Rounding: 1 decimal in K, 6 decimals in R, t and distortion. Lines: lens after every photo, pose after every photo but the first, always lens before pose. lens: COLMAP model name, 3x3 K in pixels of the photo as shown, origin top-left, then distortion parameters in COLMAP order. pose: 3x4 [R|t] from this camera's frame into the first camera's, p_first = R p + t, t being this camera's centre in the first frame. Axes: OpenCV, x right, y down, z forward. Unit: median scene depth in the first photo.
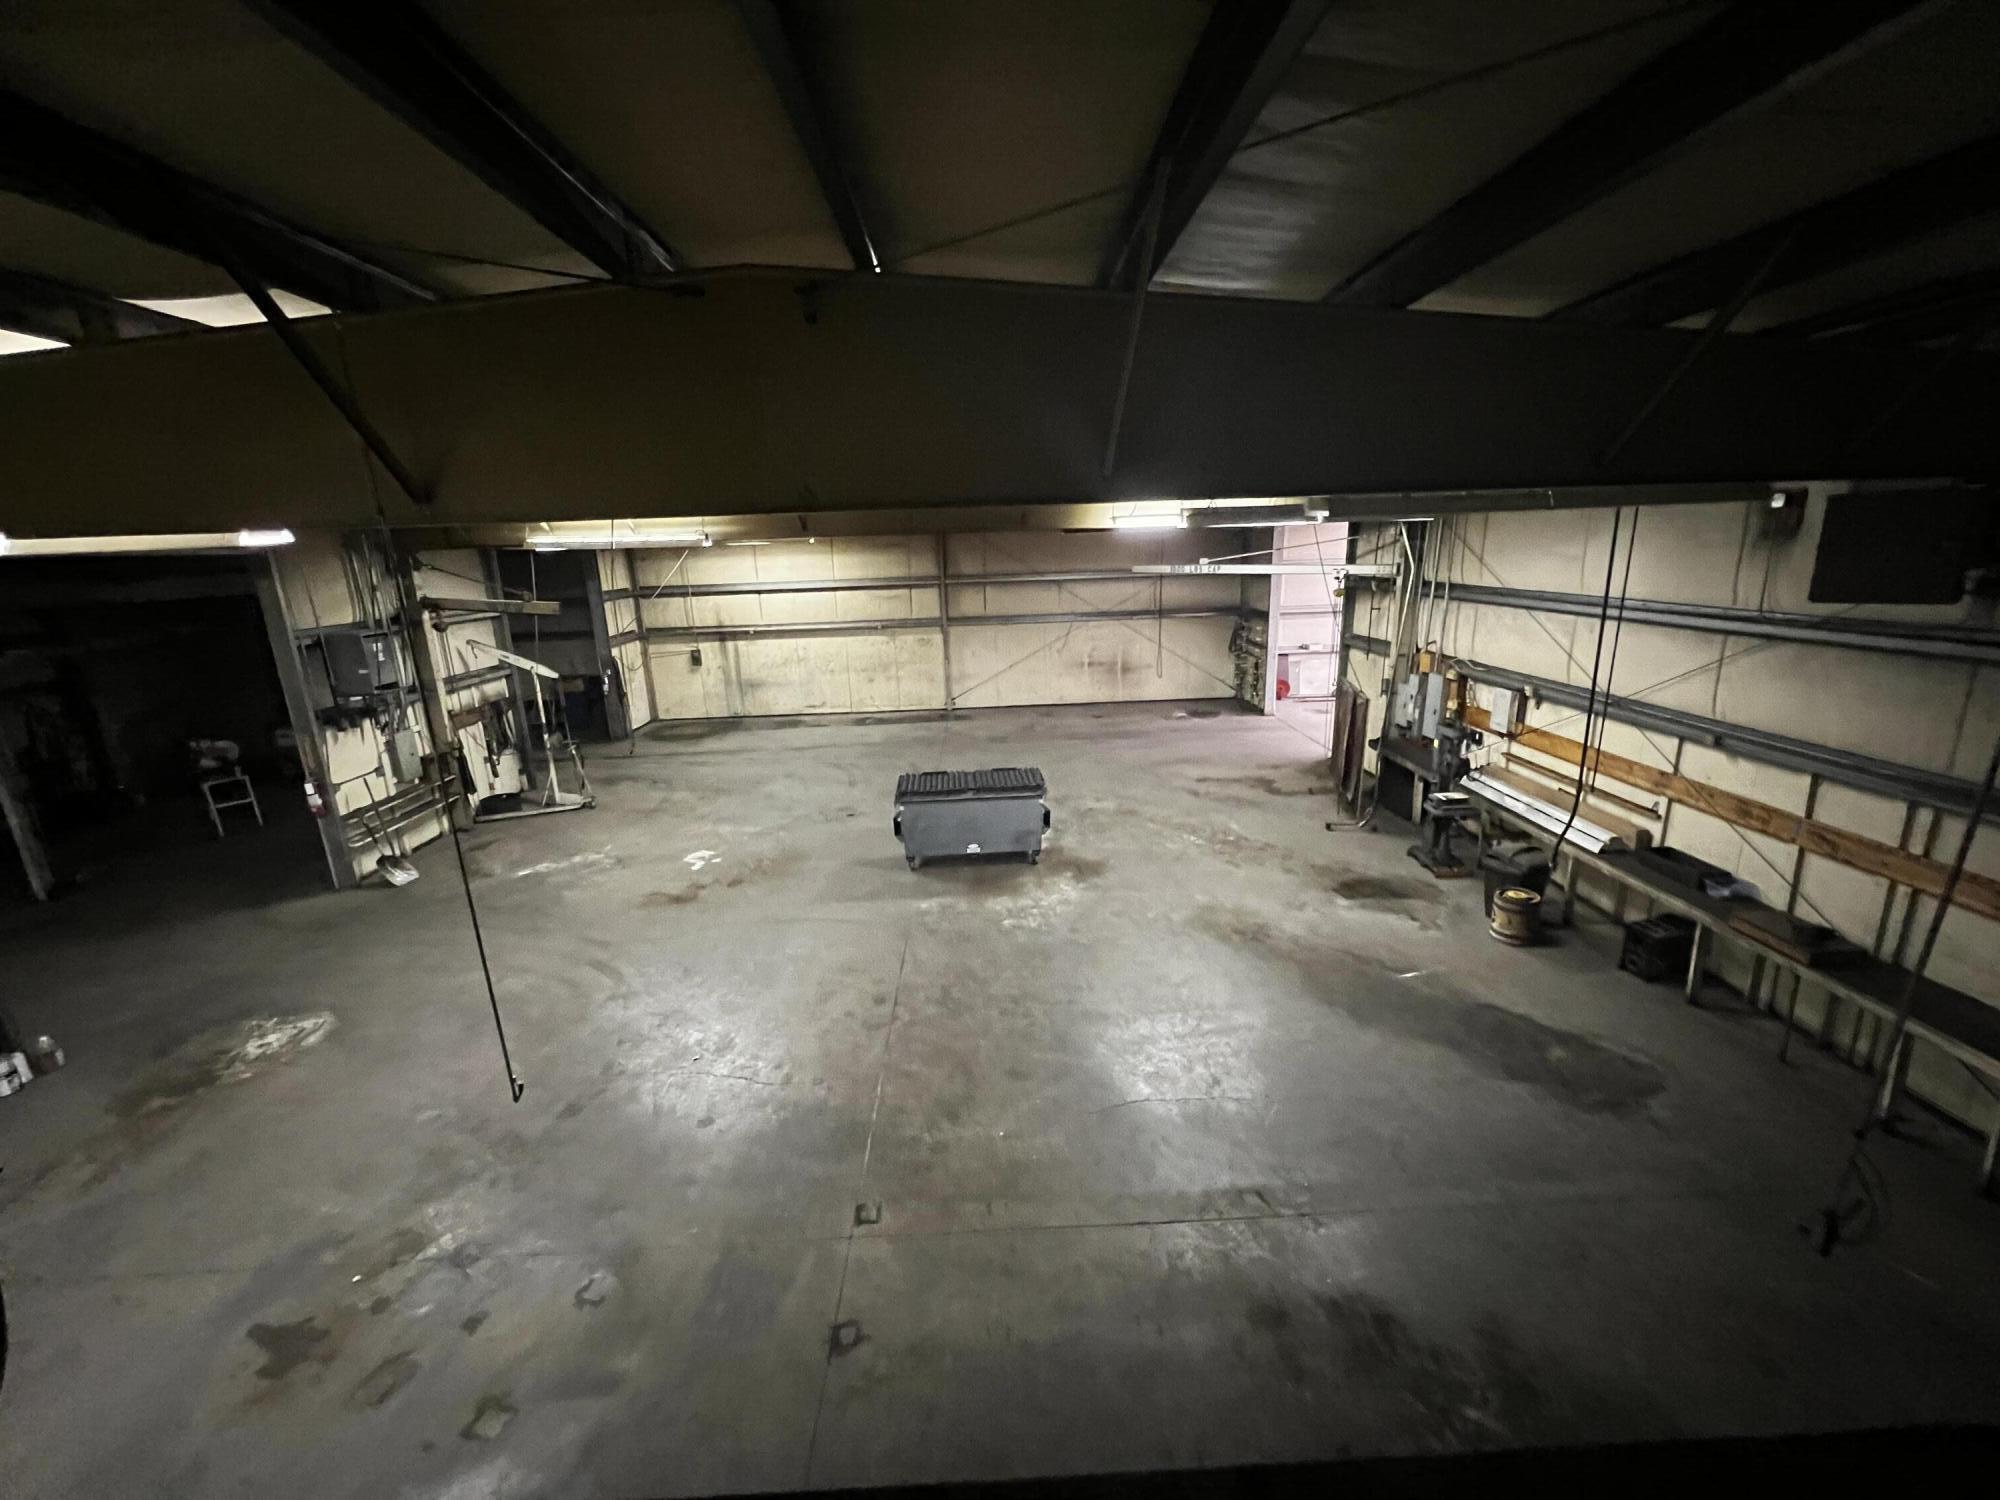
lens RADIAL K [[794.6, 0, 1005.4], [0, 794.6, 751.3], [0, 0, 1]] dist [0.001551, 0.002045]
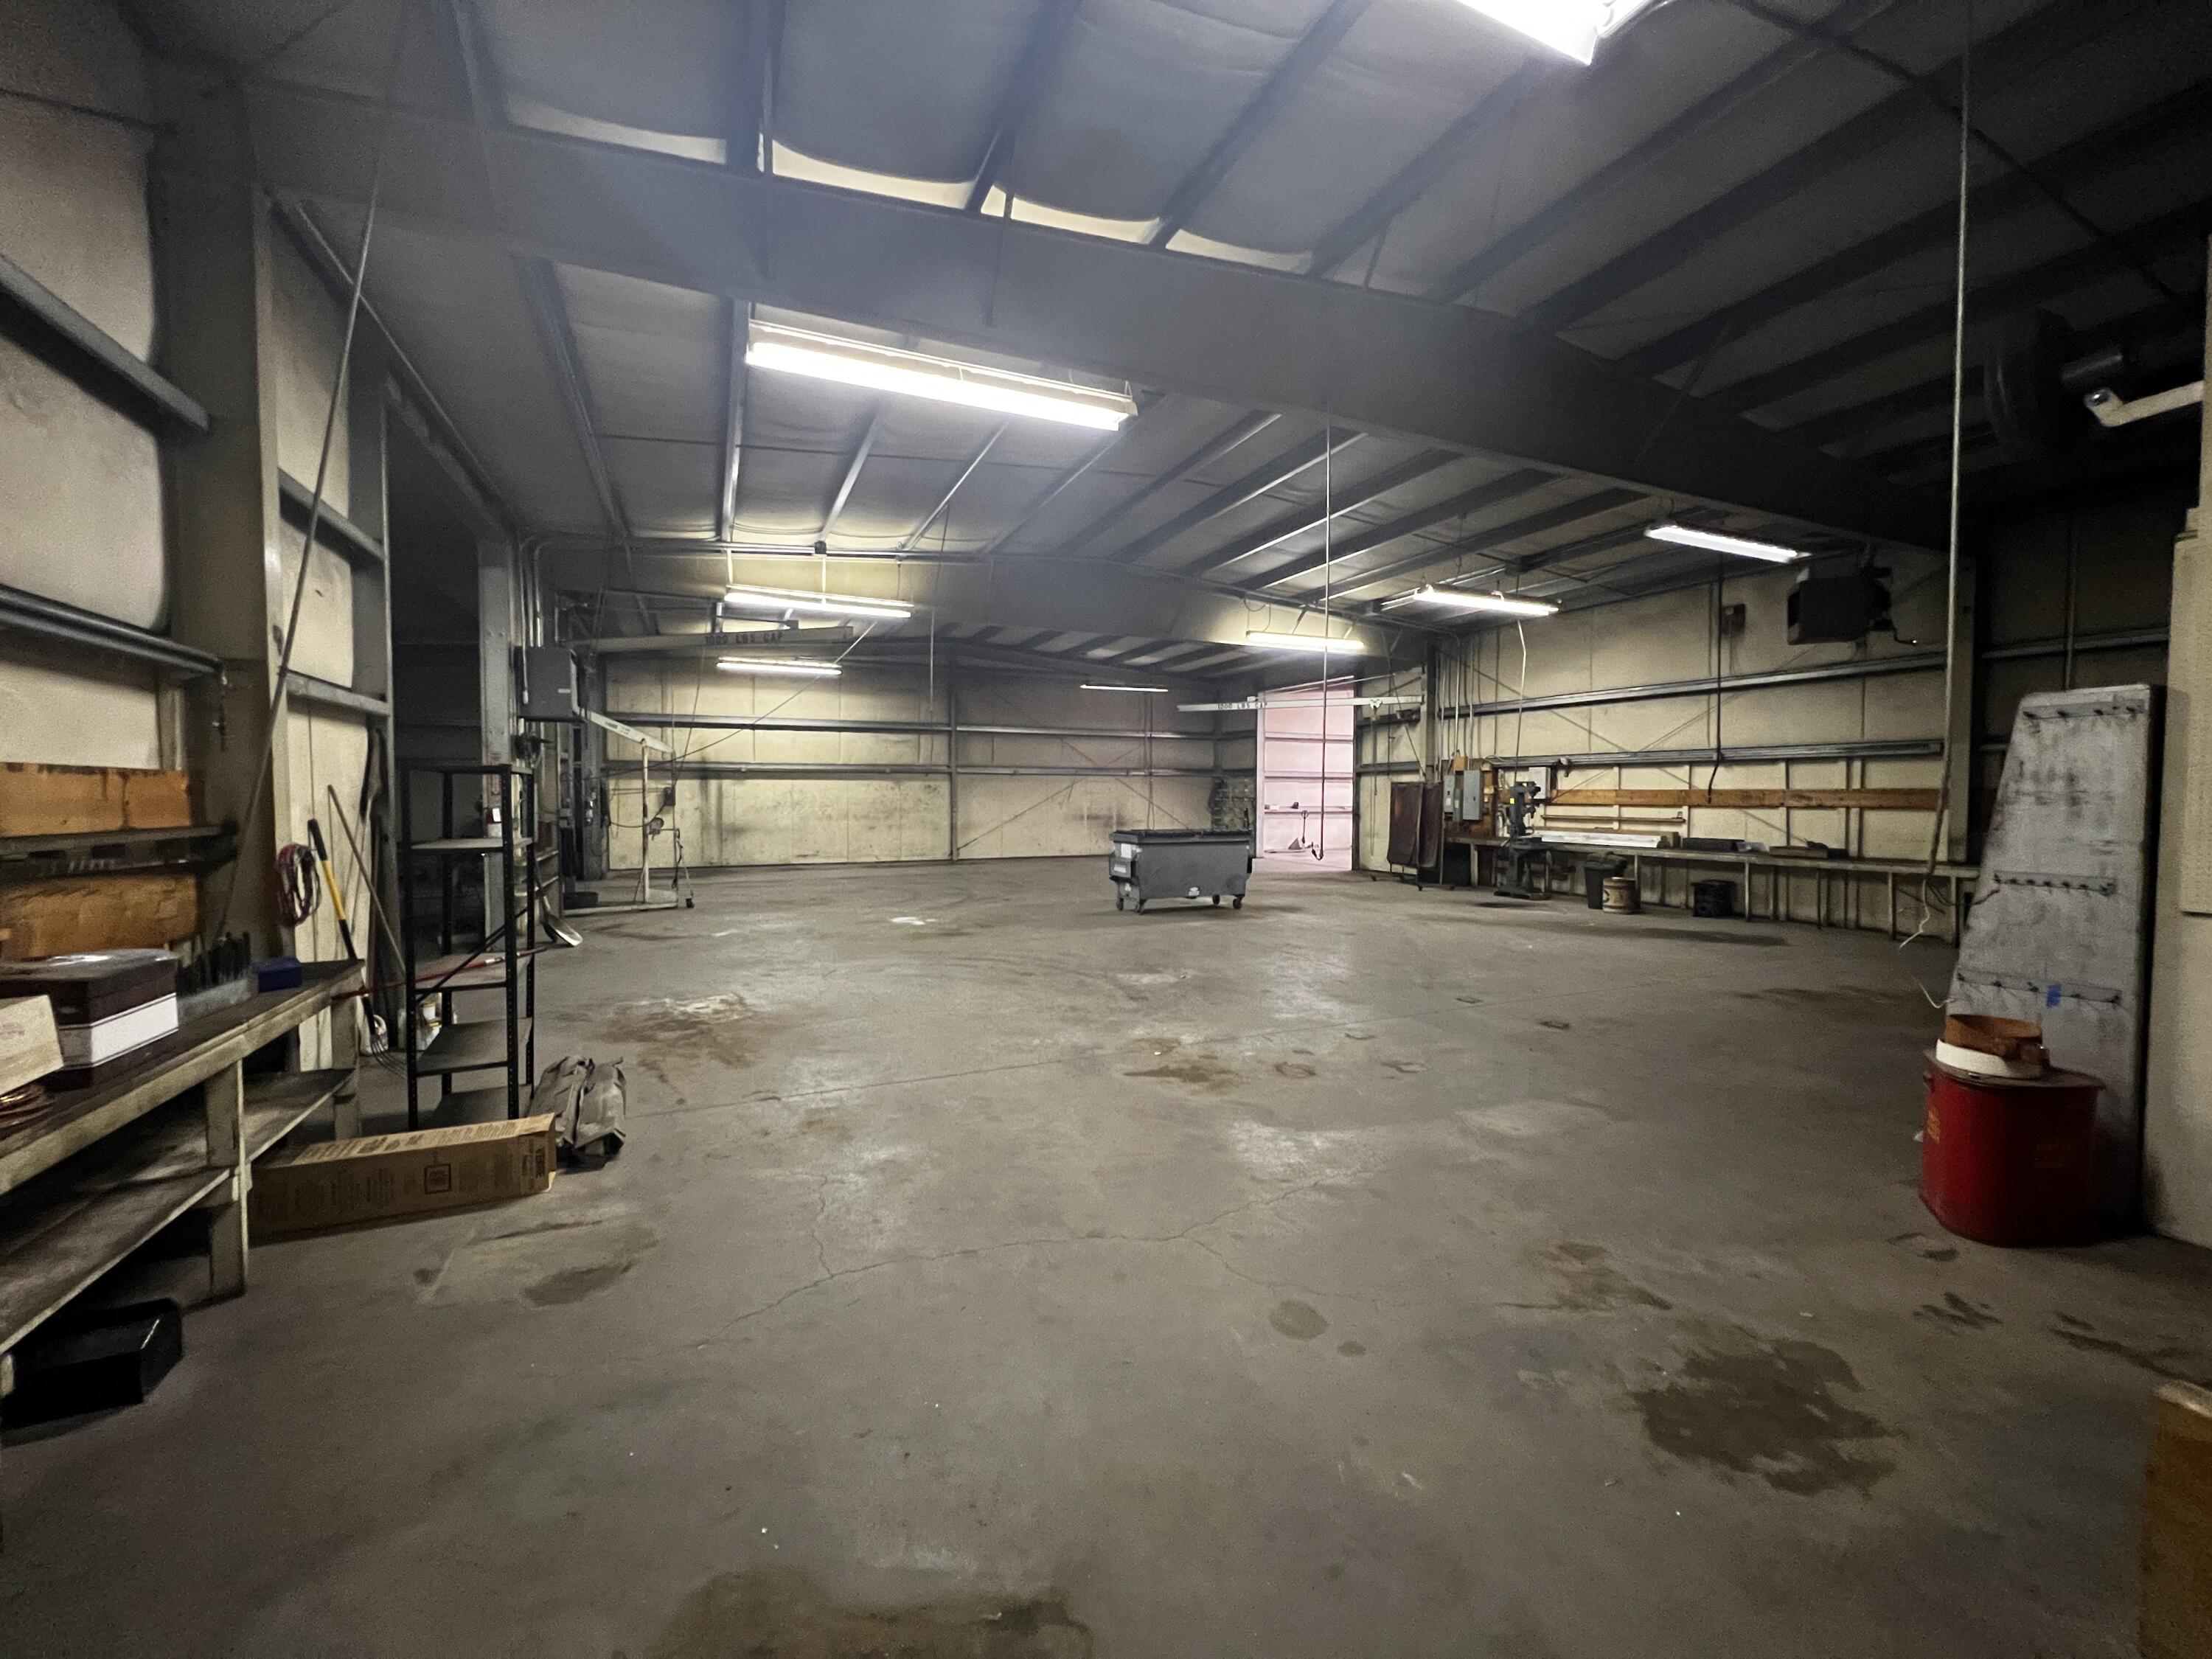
lens RADIAL K [[878.9, 0, 1096.0], [0, 878.9, 827.1], [0, 0, 1]] dist [0.001551, 0.002045]
pose [[0.925538, 0.020027, 0.378124, -0.452592], [0.064058, 0.975926, -0.208484, 0.202415], [-0.373197, 0.217182, 0.901974, -0.040318]]
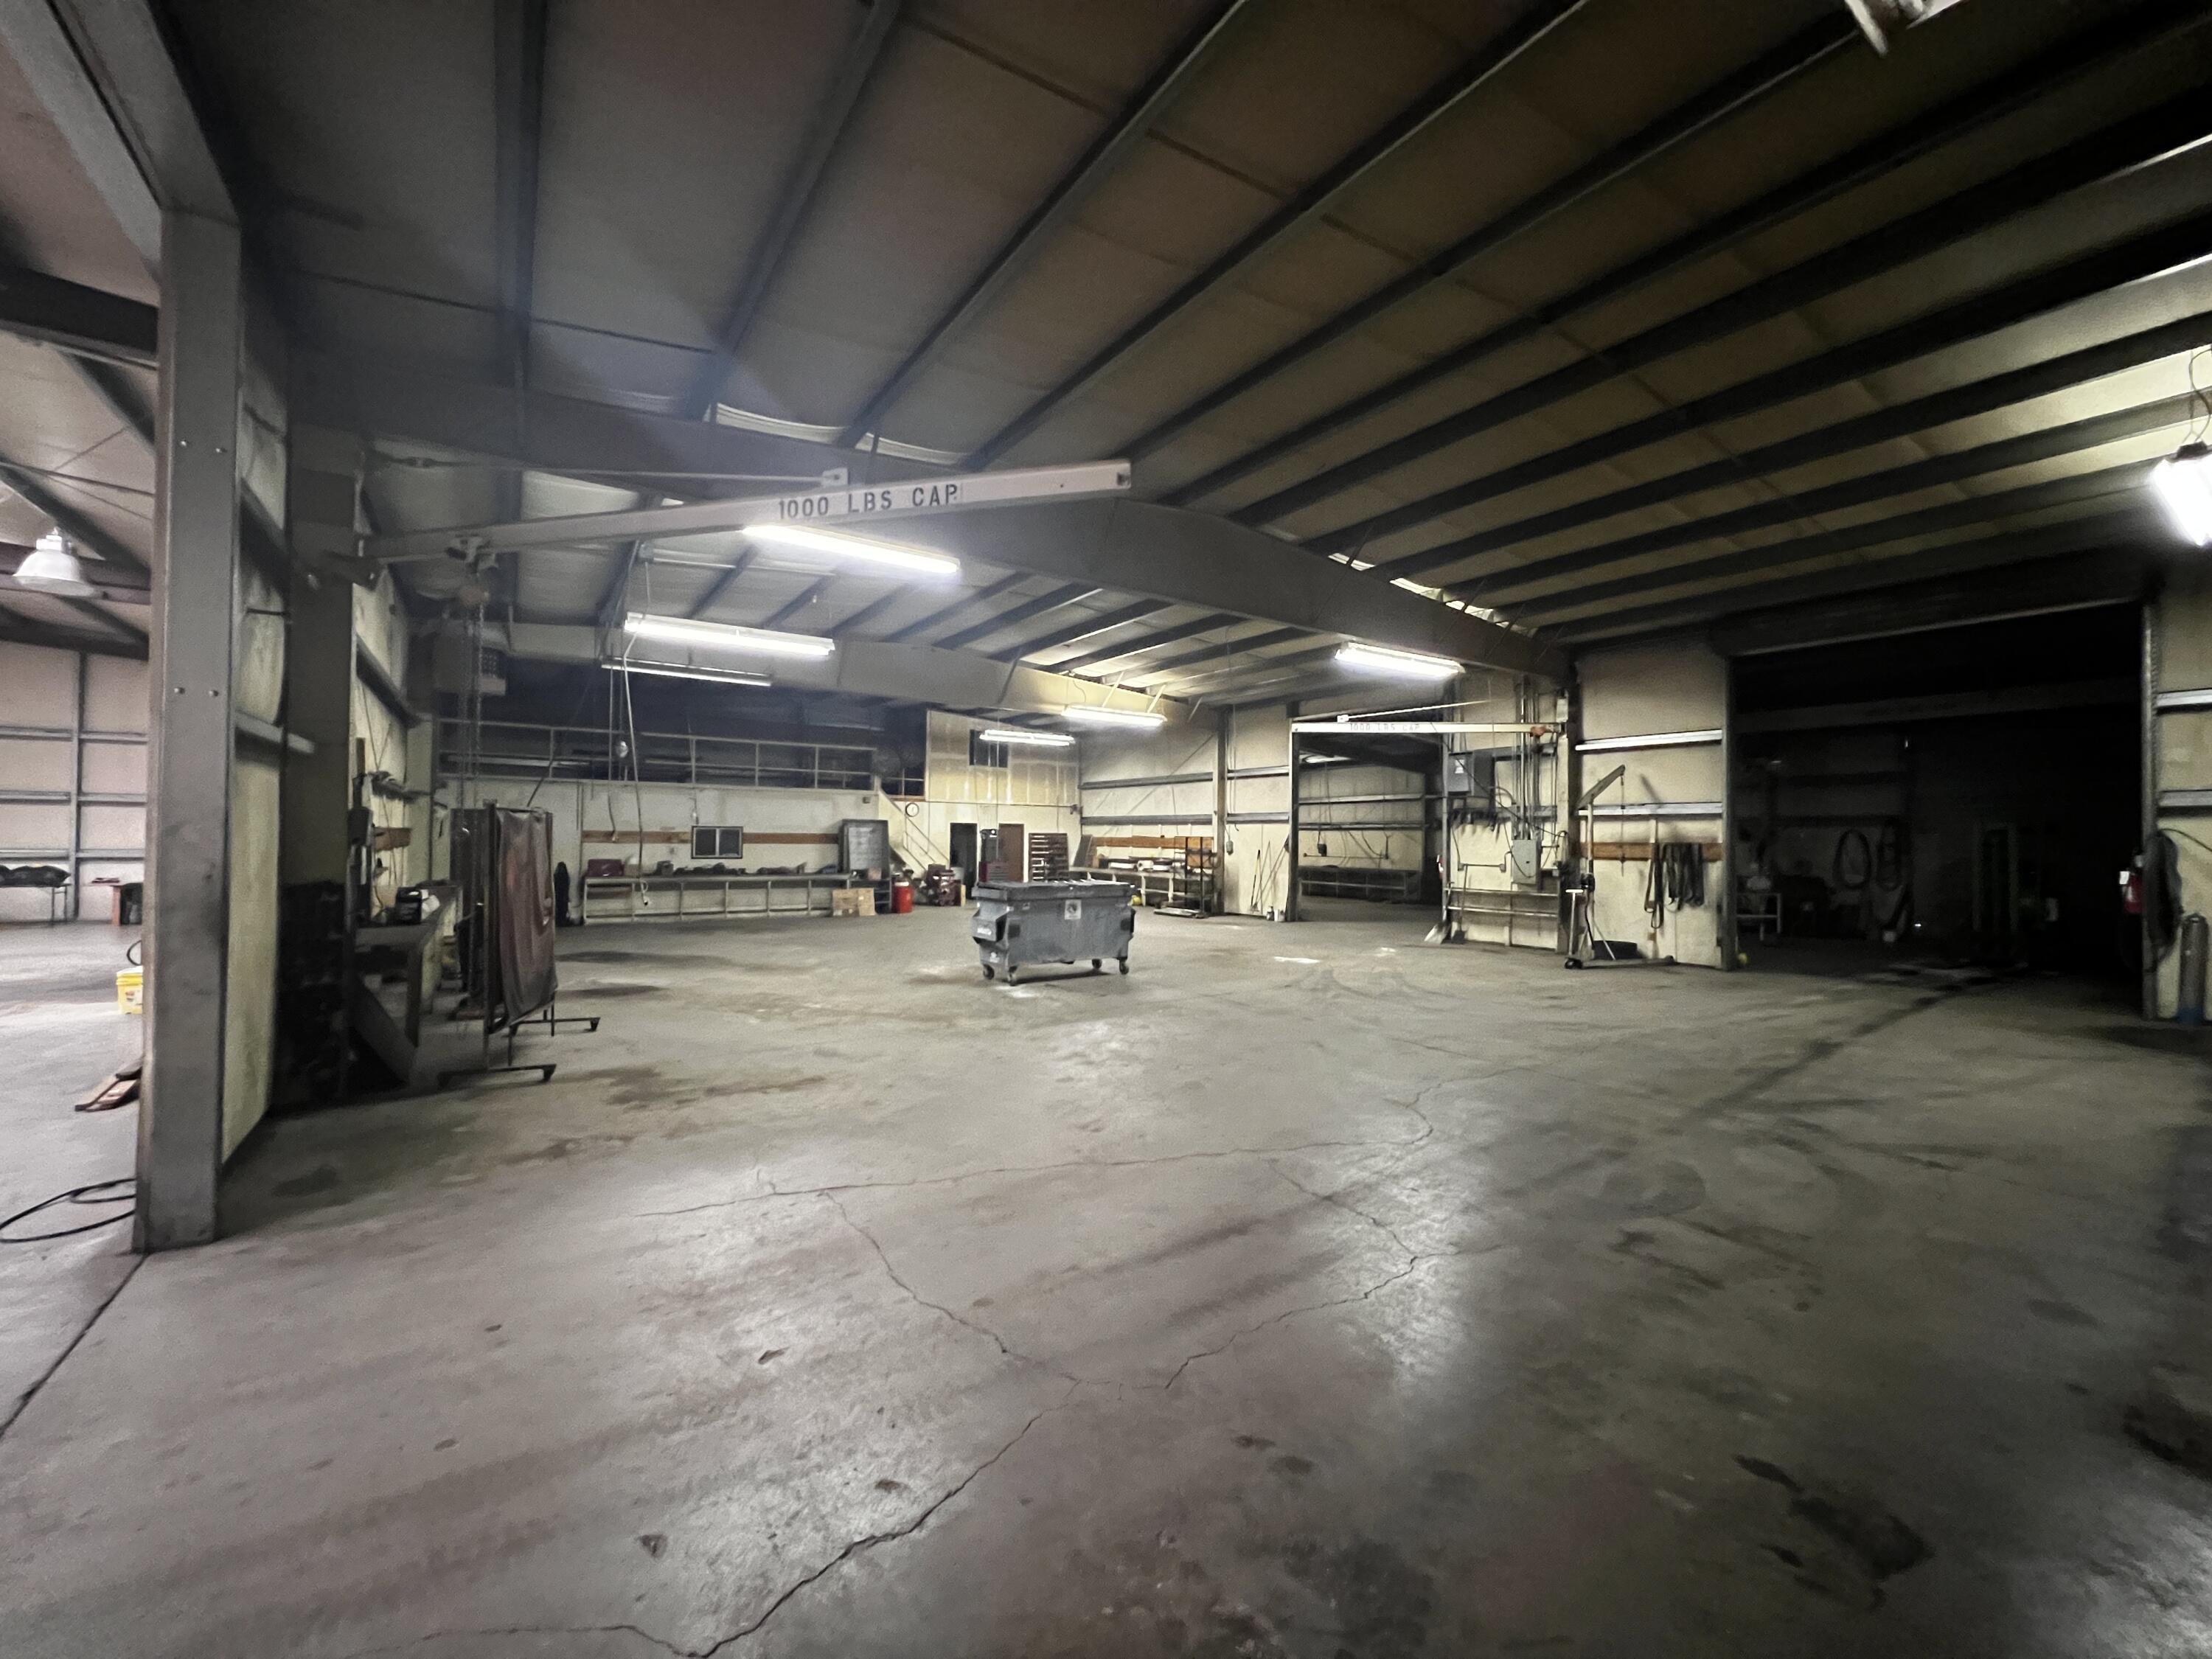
lens RADIAL K [[878.9, 0, 1108.1], [0, 878.9, 828.4], [0, 0, 1]] dist [0.001551, 0.002045]
pose [[-0.838993, 0.025932, -0.543523, 0.355941], [-0.114342, 0.968160, 0.222691, -0.210205], [0.531992, 0.248984, -0.809315, 1.396506]]
